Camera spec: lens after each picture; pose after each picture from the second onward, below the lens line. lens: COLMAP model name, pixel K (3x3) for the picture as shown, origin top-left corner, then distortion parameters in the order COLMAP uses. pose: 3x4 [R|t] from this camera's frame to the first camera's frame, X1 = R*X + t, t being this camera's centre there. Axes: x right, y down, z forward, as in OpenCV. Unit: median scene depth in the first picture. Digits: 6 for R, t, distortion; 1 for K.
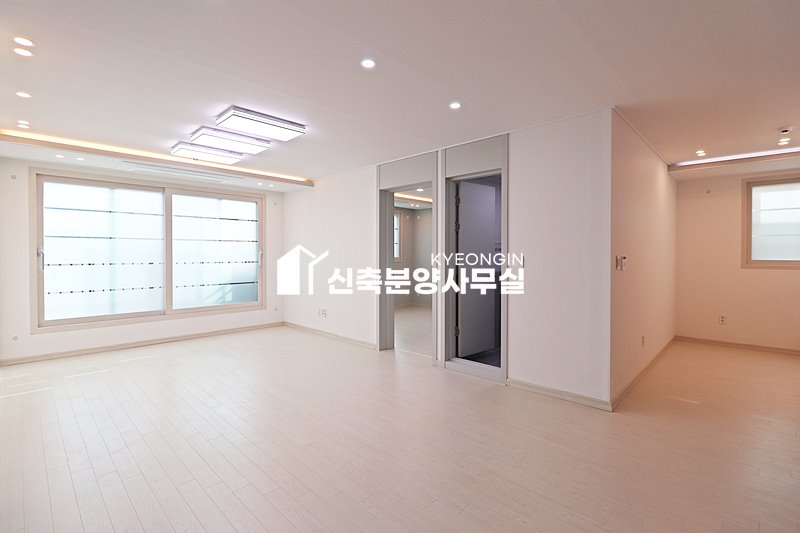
lens RADIAL K [[369.7, 0, 399.0], [0, 369.7, 259.9], [0, 0, 1]] dist [0.002209, -0.013168]
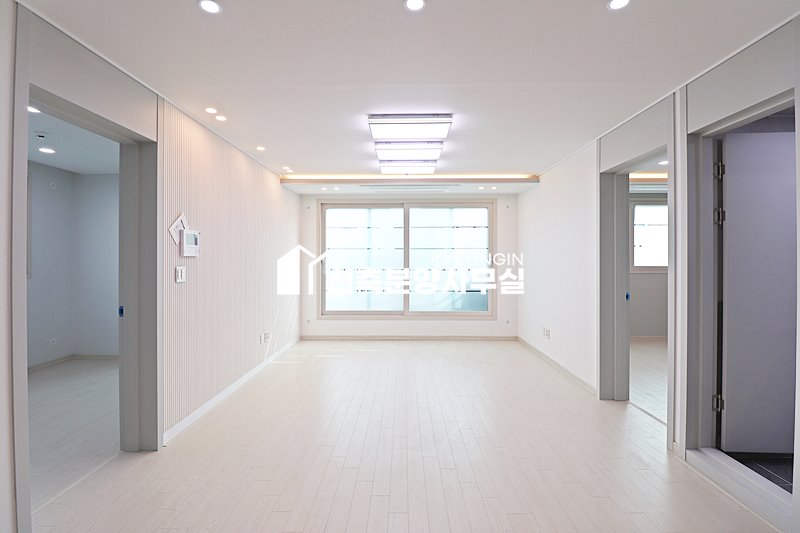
lens RADIAL K [[369.7, 0, 399.0], [0, 369.7, 259.9], [0, 0, 1]] dist [0.002209, -0.013168]
pose [[0.686443, 0.000207, -0.727184, 0.194181], [-0.010663, 0.999895, -0.009780, -0.010653], [0.727106, 0.014467, 0.686373, 0.224815]]
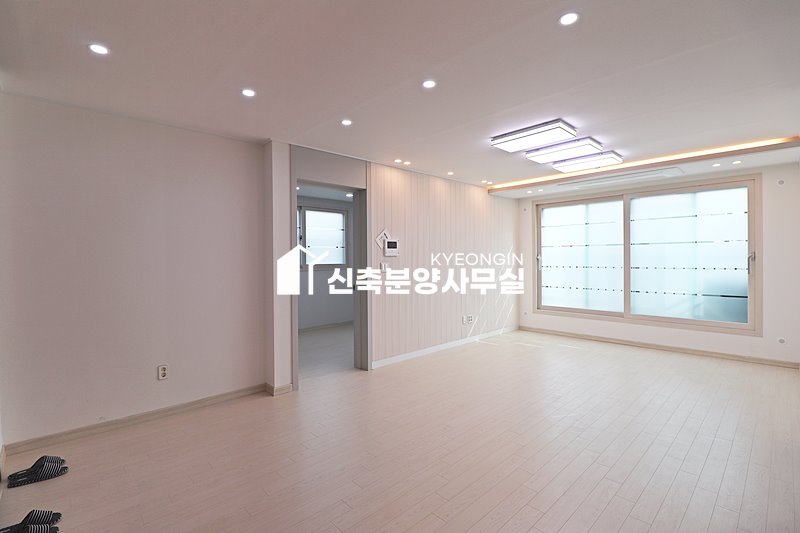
lens RADIAL K [[369.7, 0, 399.0], [0, 369.7, 259.9], [0, 0, 1]] dist [0.002209, -0.013168]
pose [[-0.041901, 0.002586, -0.999118, 0.456192], [-0.007801, 0.999965, 0.002915, -0.011220], [0.999091, 0.007916, -0.041879, 0.442326]]
